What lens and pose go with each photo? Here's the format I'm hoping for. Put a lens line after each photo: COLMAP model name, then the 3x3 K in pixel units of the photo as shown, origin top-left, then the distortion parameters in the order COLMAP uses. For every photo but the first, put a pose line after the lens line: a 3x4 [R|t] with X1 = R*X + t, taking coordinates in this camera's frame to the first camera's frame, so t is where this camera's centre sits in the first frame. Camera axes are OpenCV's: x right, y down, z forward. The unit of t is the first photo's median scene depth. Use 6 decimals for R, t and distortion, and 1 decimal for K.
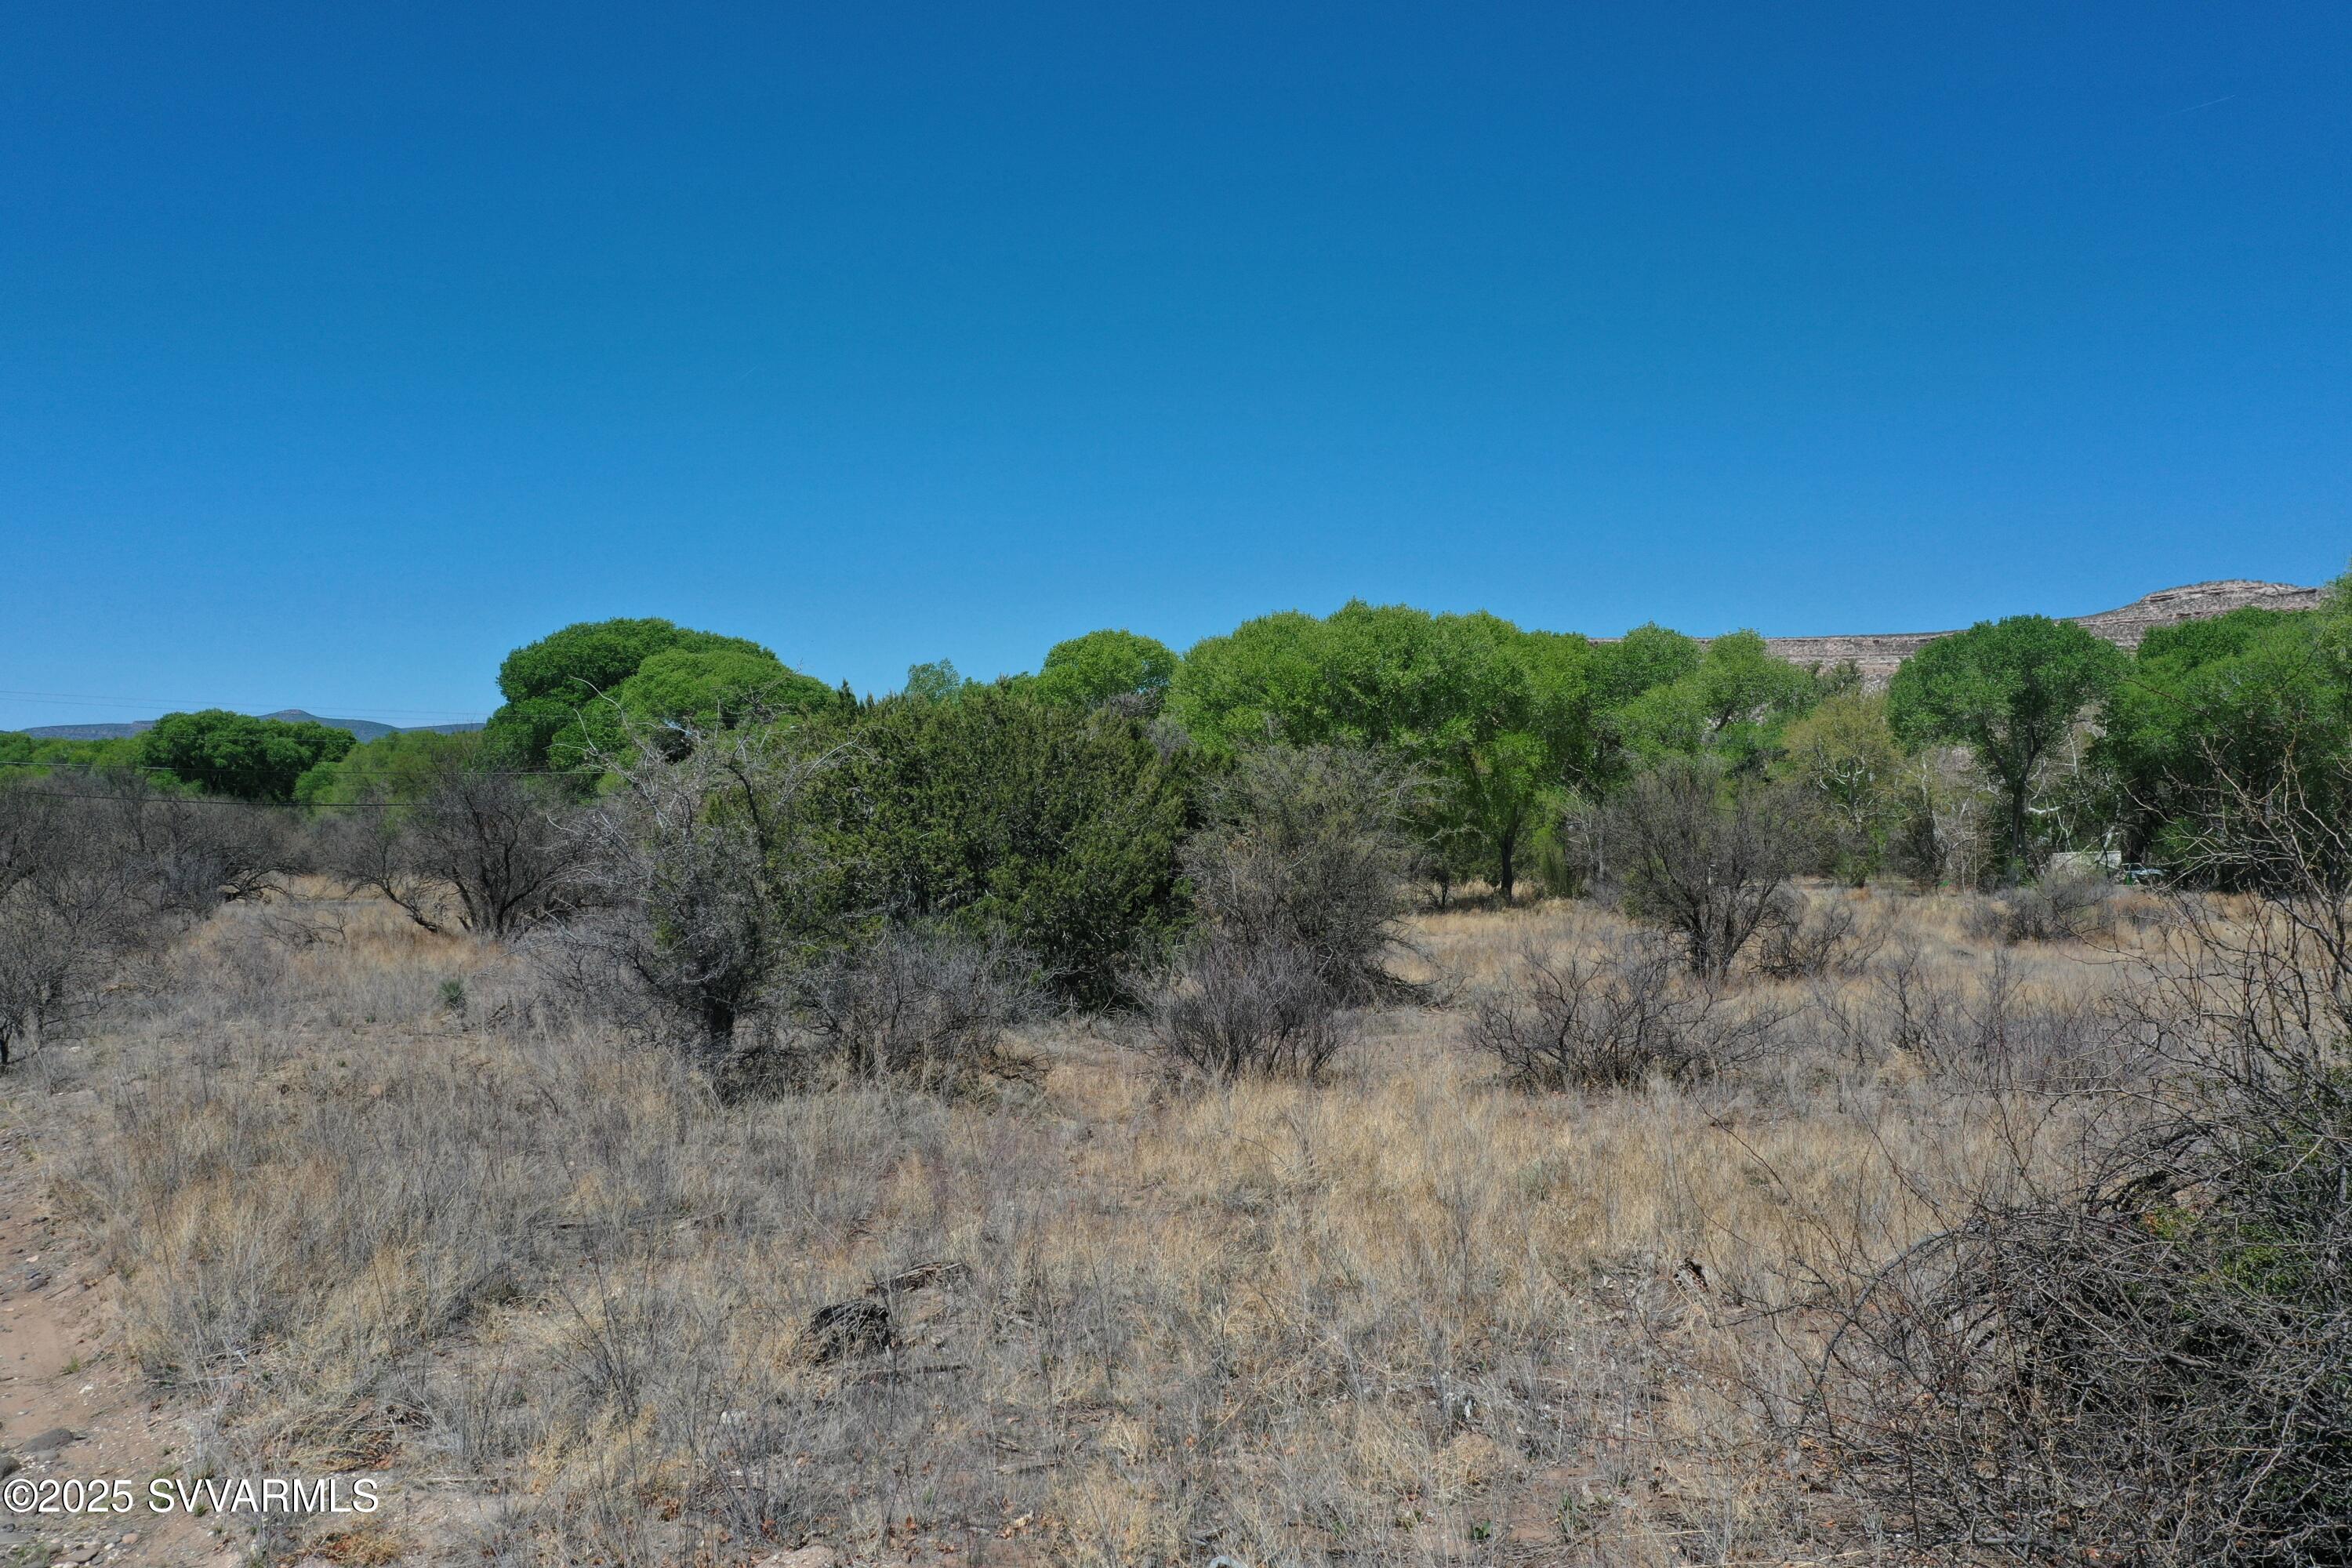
lens RADIAL K [[1842.7, 0, 1177.1], [0, 1842.7, 783.5], [0, 0, 1]] dist [-0.003492, 0.007620]
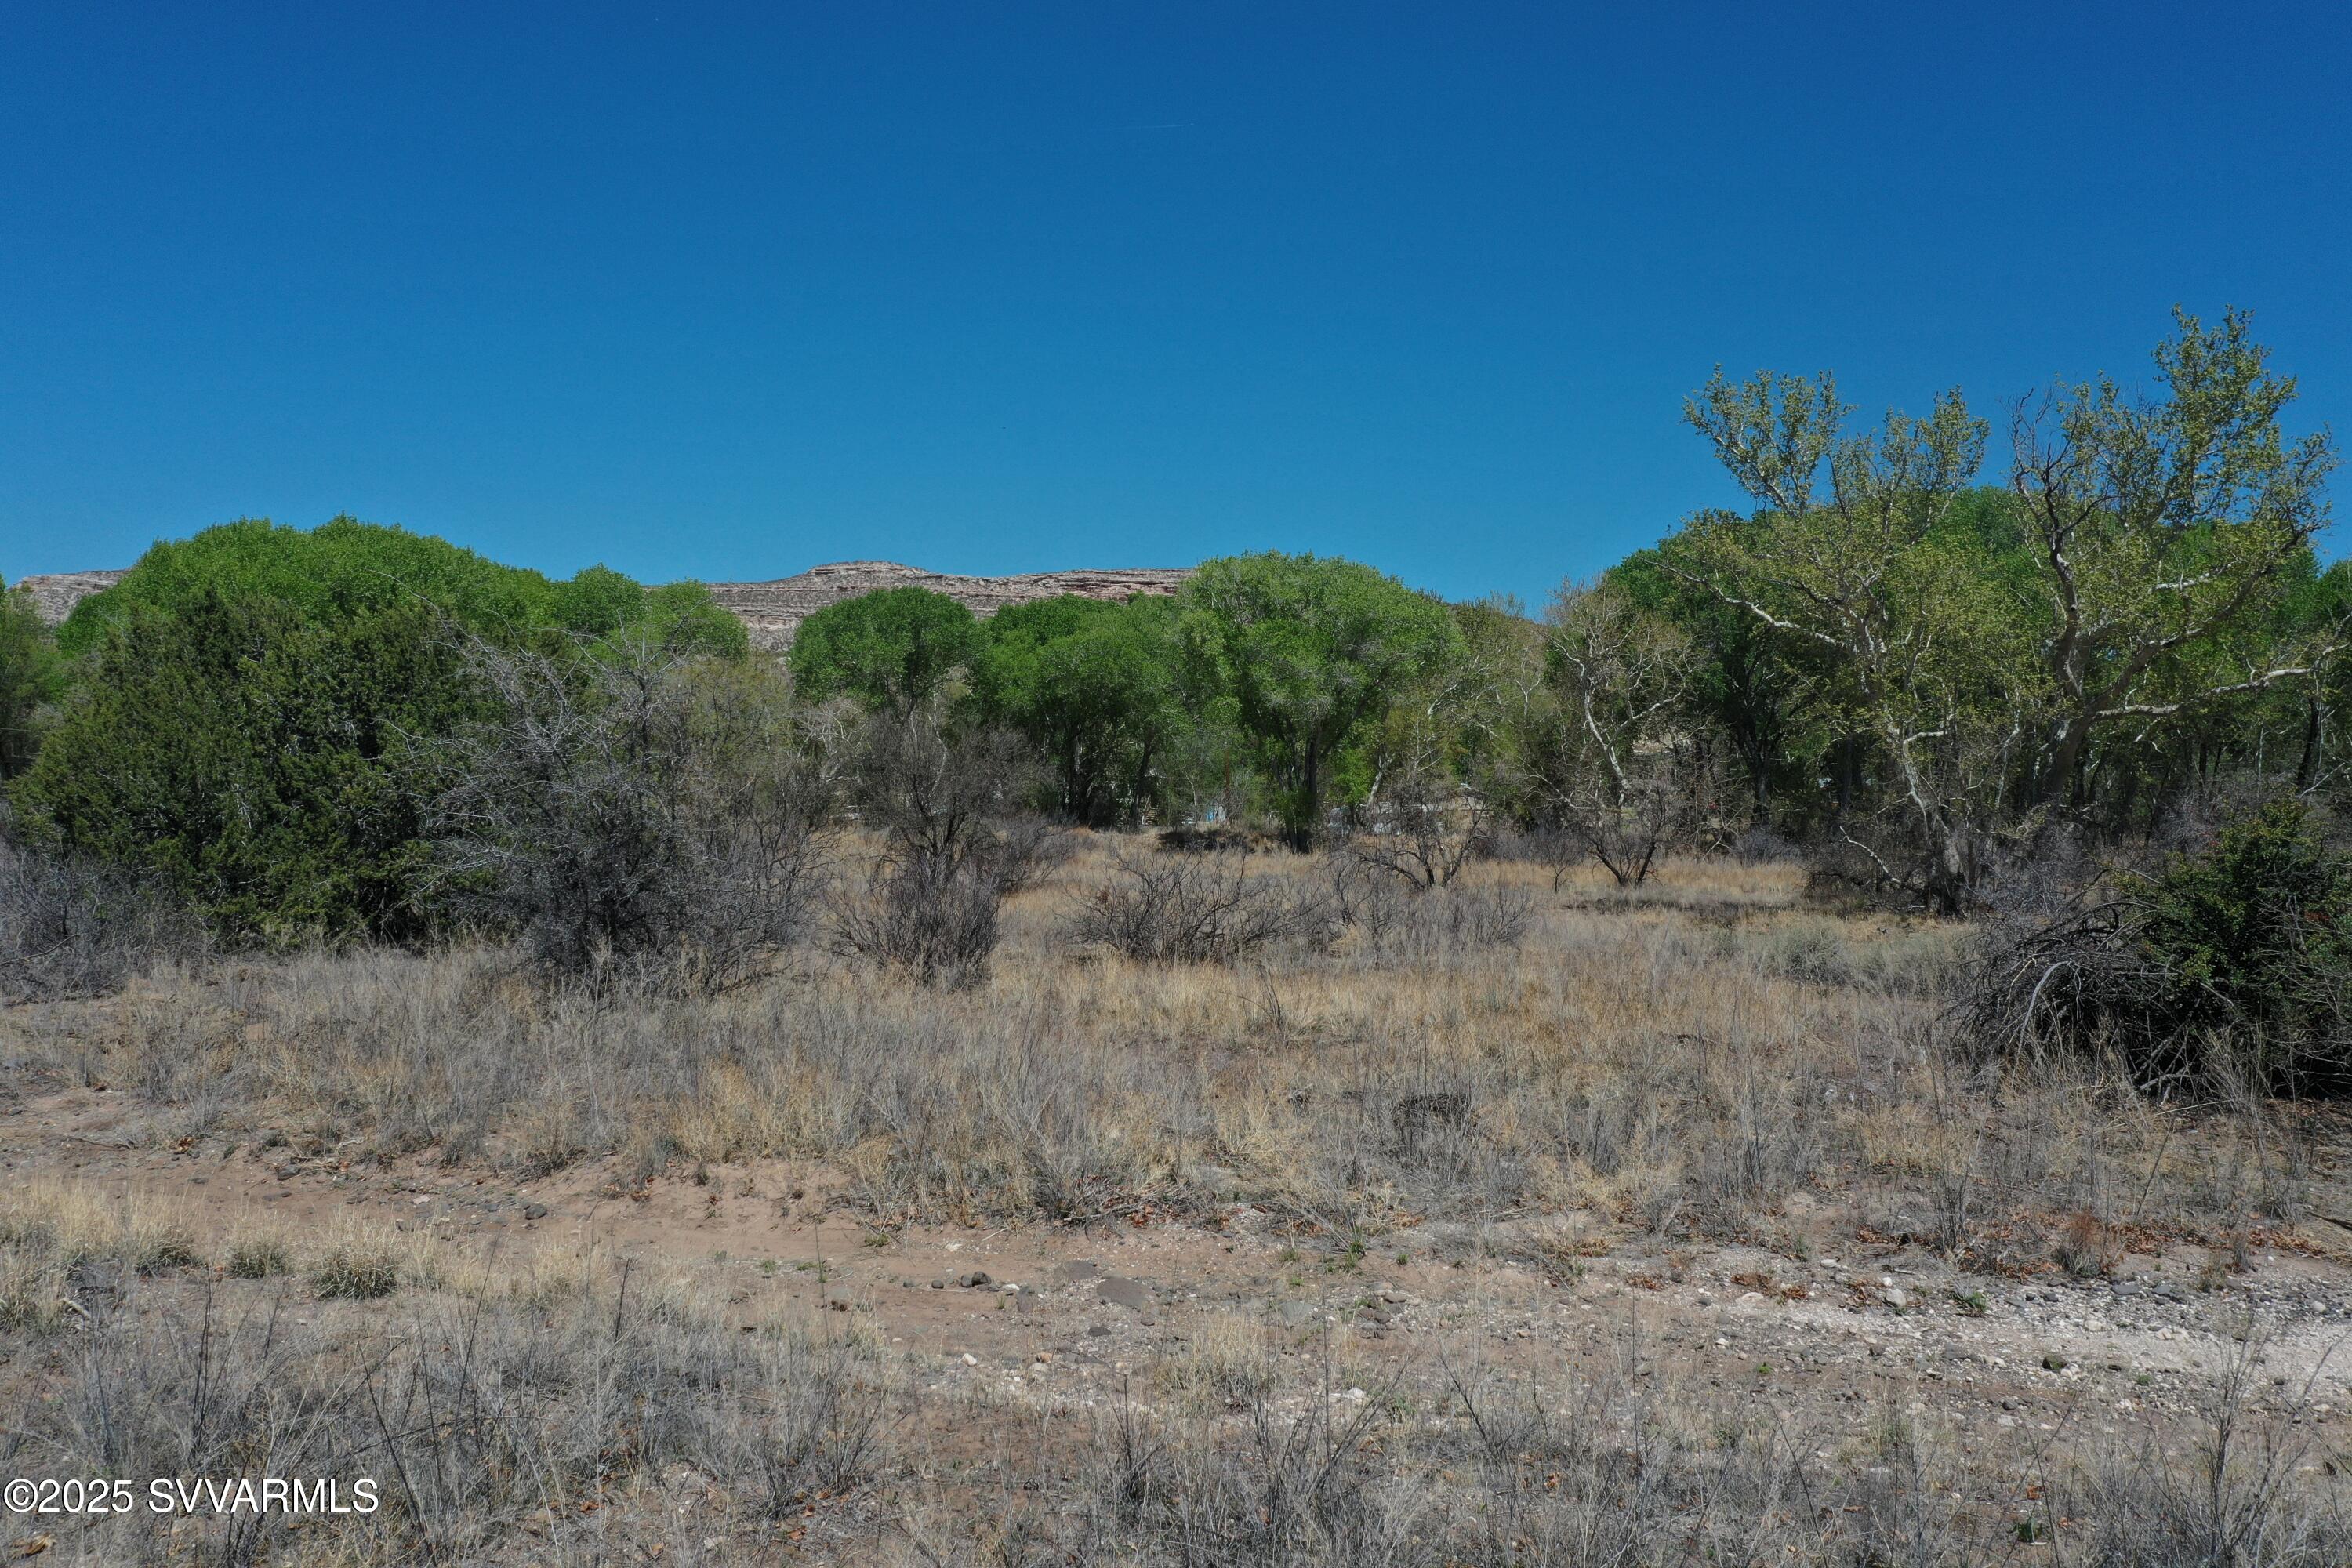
lens RADIAL K [[1842.7, 0, 1171.4], [0, 1842.7, 781.8], [0, 0, 1]] dist [-0.003492, 0.007620]
pose [[0.770411, 0.010890, 0.637455, -0.151132], [-0.029042, 0.999416, 0.018027, 0.005304], [-0.636886, -0.032401, 0.770277, 0.007388]]
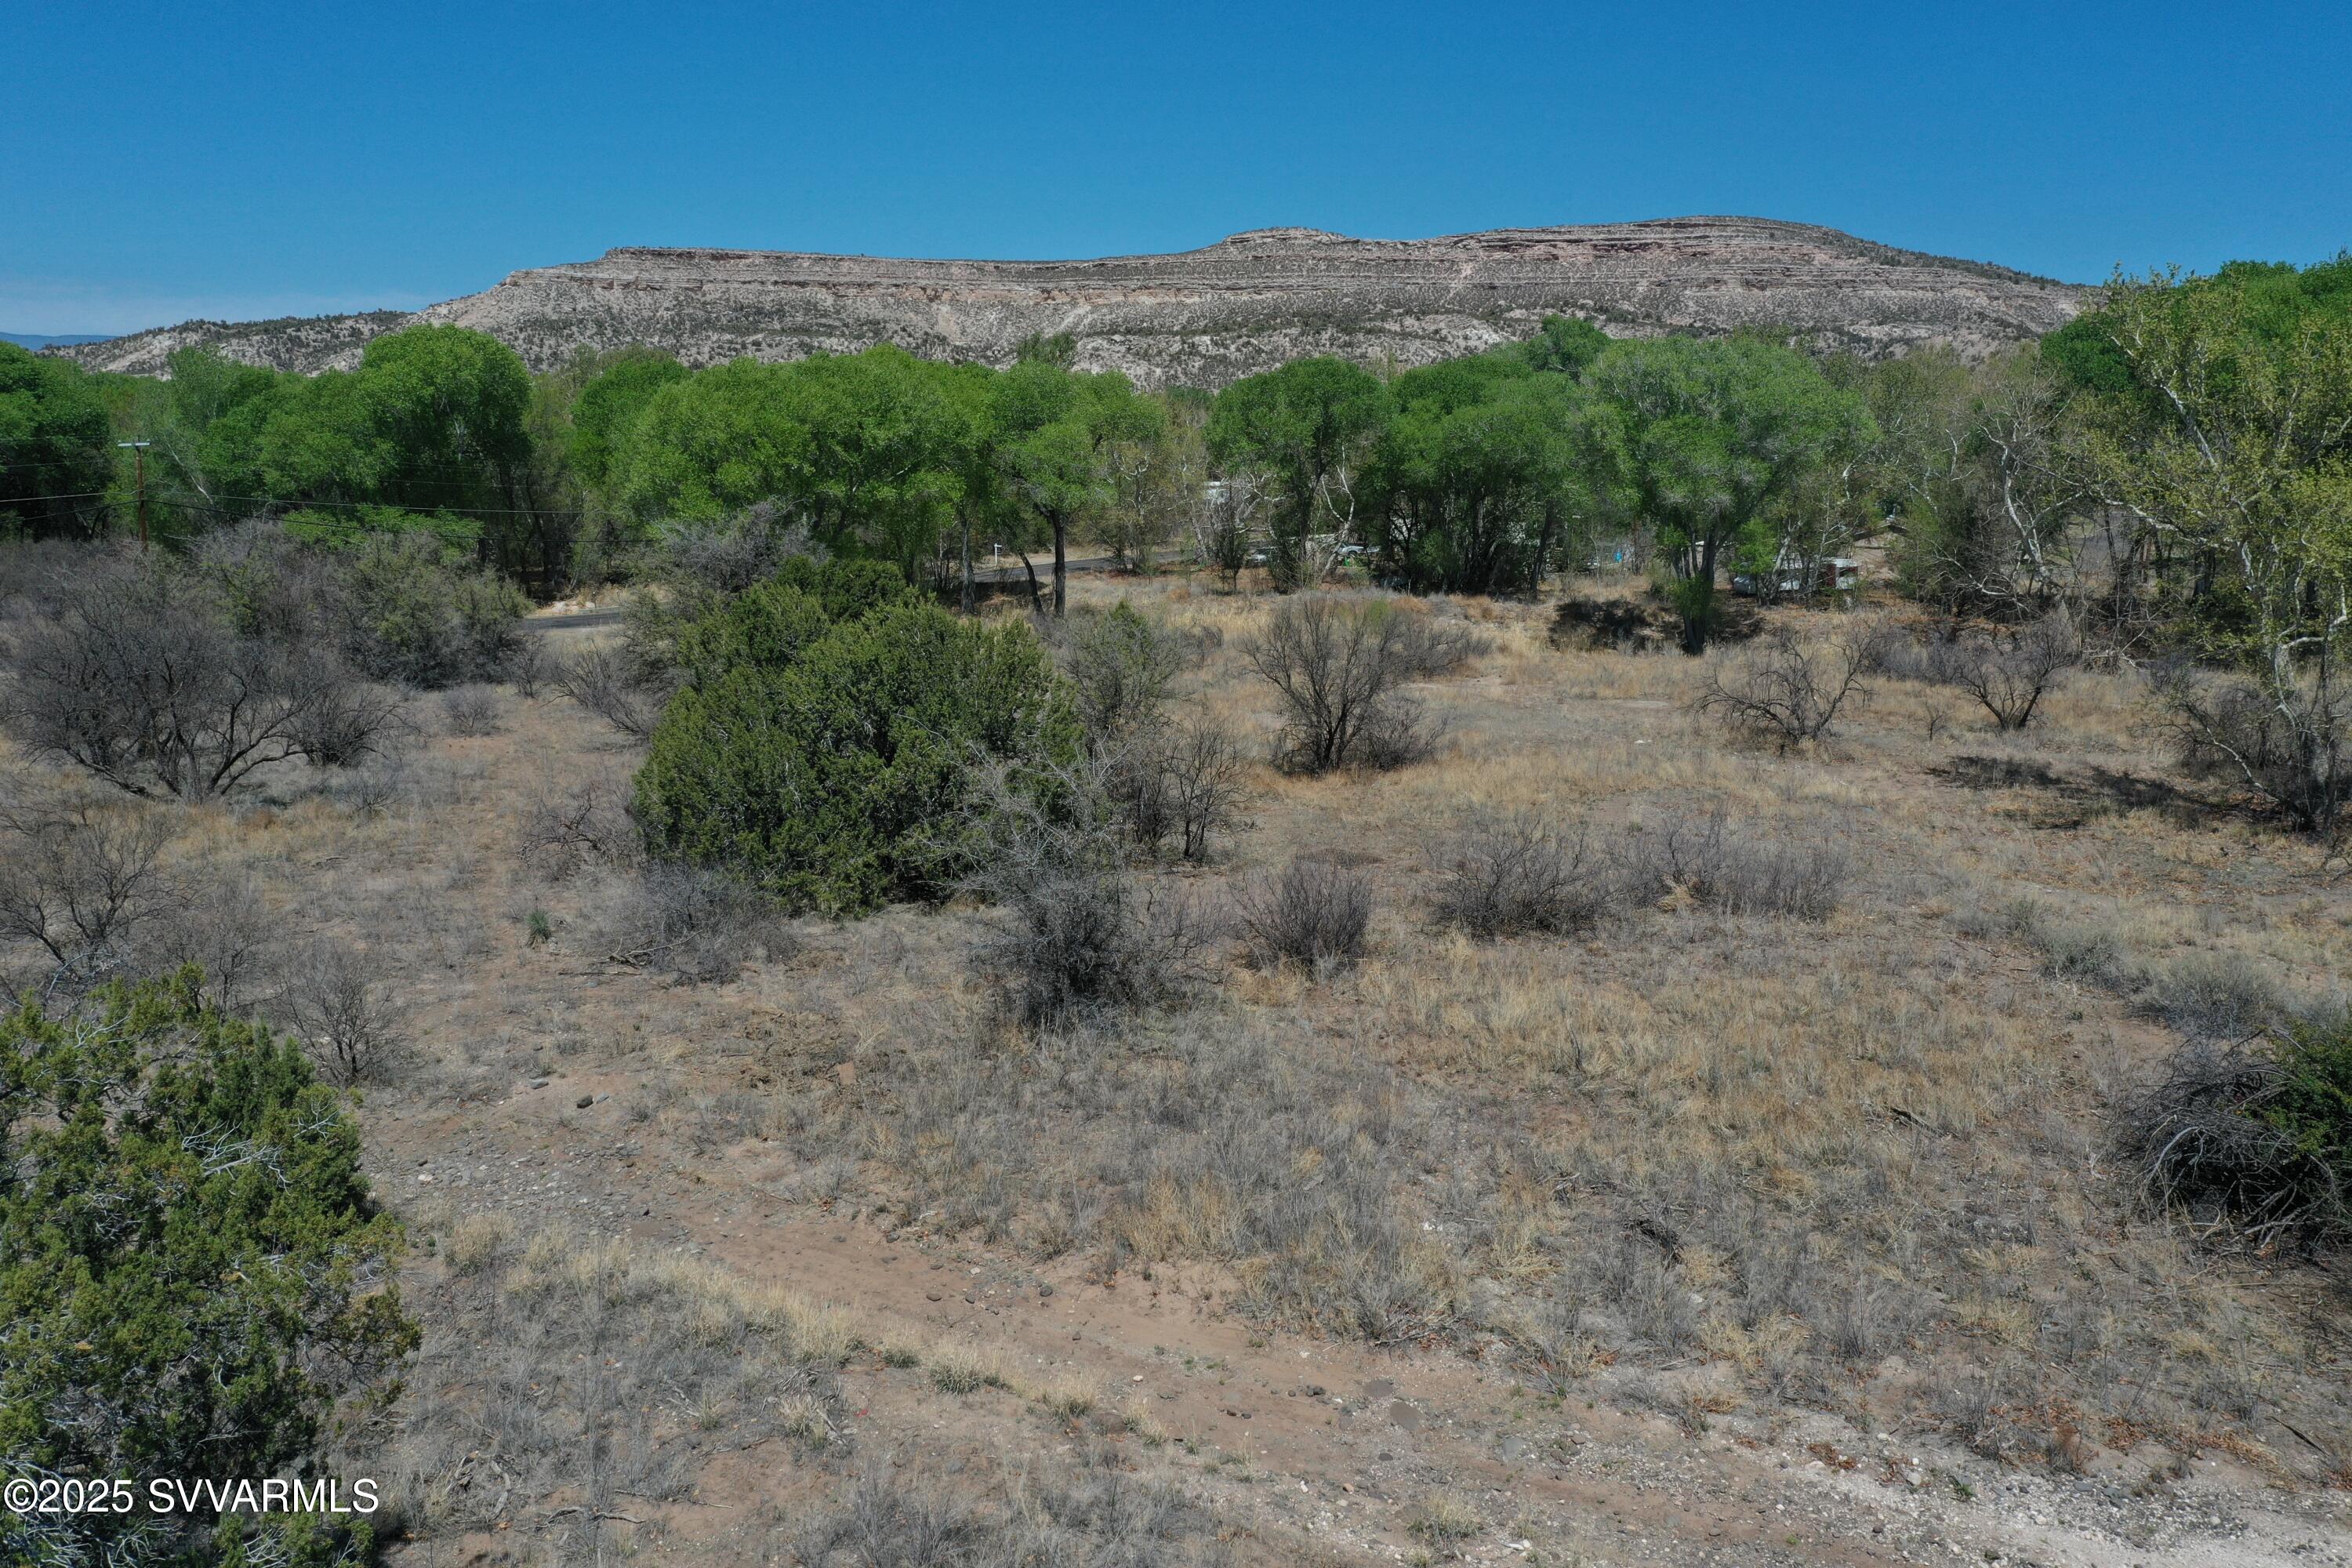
lens RADIAL K [[1842.7, 0, 1170.3], [0, 1842.7, 798.0], [0, 0, 1]] dist [-0.003492, 0.007620]
pose [[0.892660, -0.082188, 0.443174, -0.179674], [-0.014619, 0.977438, 0.210715, -0.065108], [-0.450494, -0.194575, 0.871318, -0.045198]]
